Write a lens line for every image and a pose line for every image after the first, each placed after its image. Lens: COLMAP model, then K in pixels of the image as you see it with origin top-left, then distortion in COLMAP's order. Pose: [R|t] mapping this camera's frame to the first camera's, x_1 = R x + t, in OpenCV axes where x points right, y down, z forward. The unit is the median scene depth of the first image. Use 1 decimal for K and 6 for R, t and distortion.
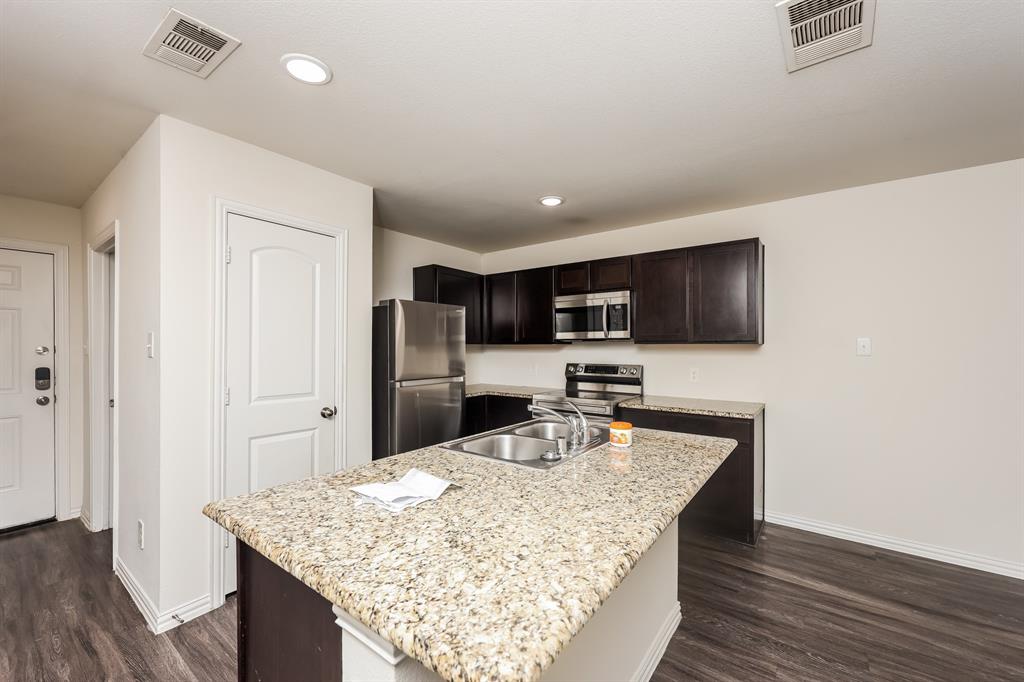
lens RADIAL K [[411.2, 0, 513.8], [0, 411.2, 355.2], [0, 0, 1]] dist [0.004497, 0.000279]
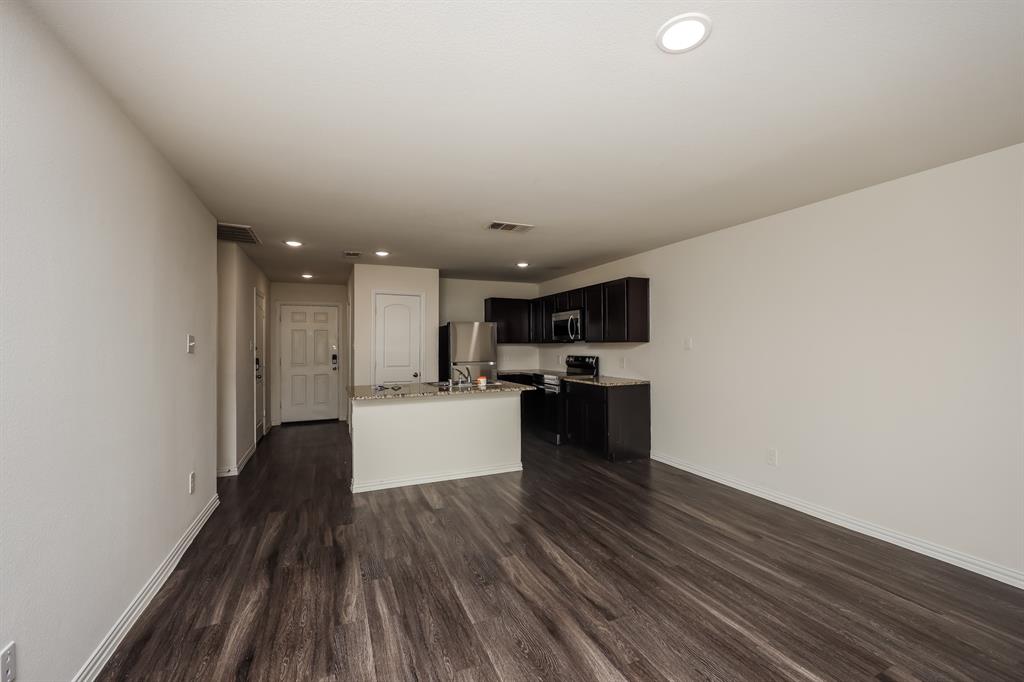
lens RADIAL K [[427.1, 0, 517.0], [0, 427.1, 345.1], [0, 0, 1]] dist [0.001296, 0.000277]
pose [[0.876286, -0.005062, -0.481764, 0.933478], [-0.002990, 0.999868, -0.015944, 0.009570], [0.481781, 0.015412, 0.876156, -0.629058]]
